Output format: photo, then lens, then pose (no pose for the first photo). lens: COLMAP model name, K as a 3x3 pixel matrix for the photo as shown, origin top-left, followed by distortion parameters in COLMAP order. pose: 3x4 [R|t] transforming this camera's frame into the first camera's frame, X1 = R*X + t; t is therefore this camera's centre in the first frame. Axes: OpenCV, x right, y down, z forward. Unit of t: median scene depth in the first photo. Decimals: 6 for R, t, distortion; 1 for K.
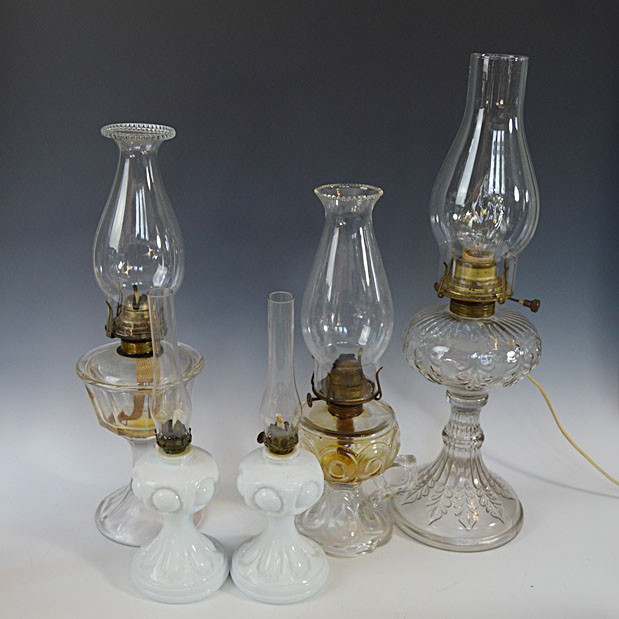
lens RADIAL K [[809.0, 0, 294.6], [0, 809.0, 310.6], [0, 0, 1]] dist [-0.091172, -0.031408]
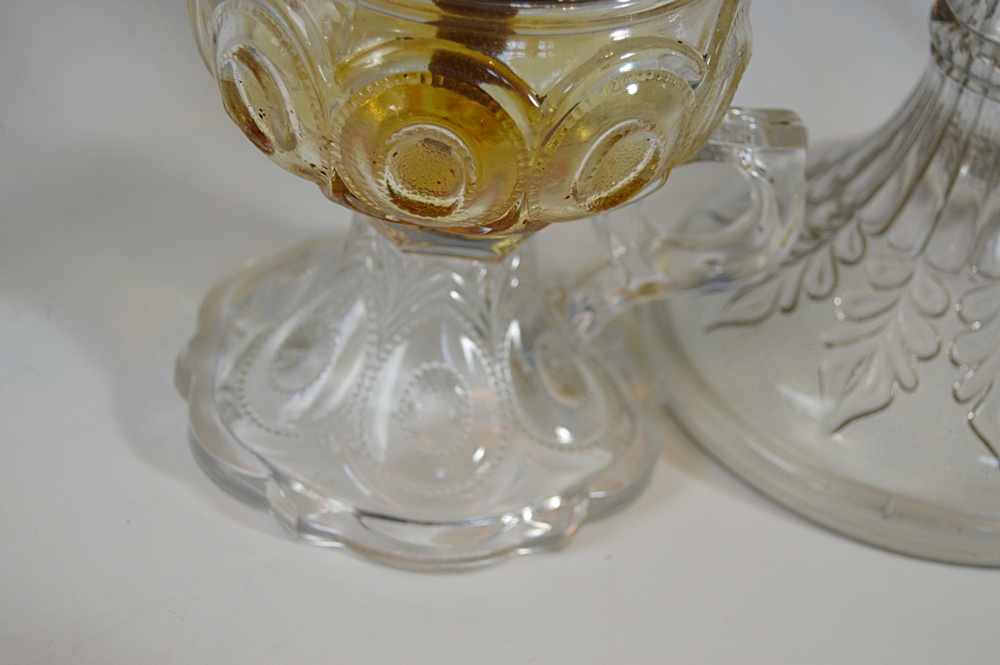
lens RADIAL K [[2031.1, 0, 500.0], [0, 2031.1, 332.5], [0, 0, 1]] dist [-0.002350, 0.226511]
pose [[0.993956, 0.049582, 0.097947, 0.025170], [-0.076980, 0.950876, 0.299848, 0.088913], [-0.078269, -0.305576, 0.948946, 0.529223]]
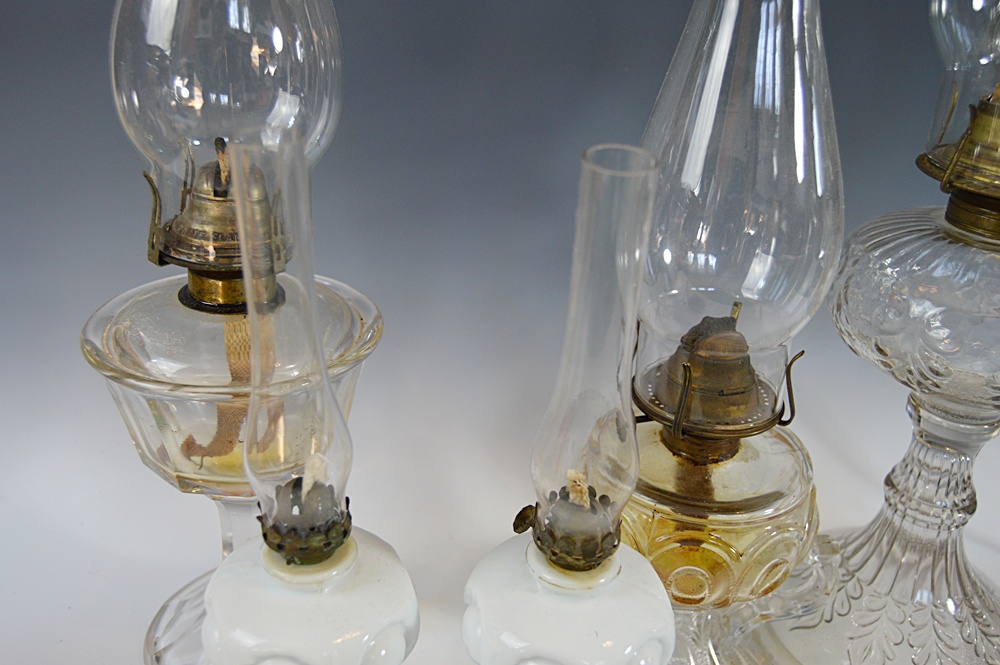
lens RADIAL K [[997.8, 0, 500.0], [0, 997.8, 332.5], [0, 0, 1]] dist [-0.078672, 0.020708]
pose [[0.999500, 0.025831, 0.018239, -0.061305], [-0.027480, 0.994918, 0.096863, 0.014299], [-0.015644, -0.097316, 0.995131, 0.484943]]
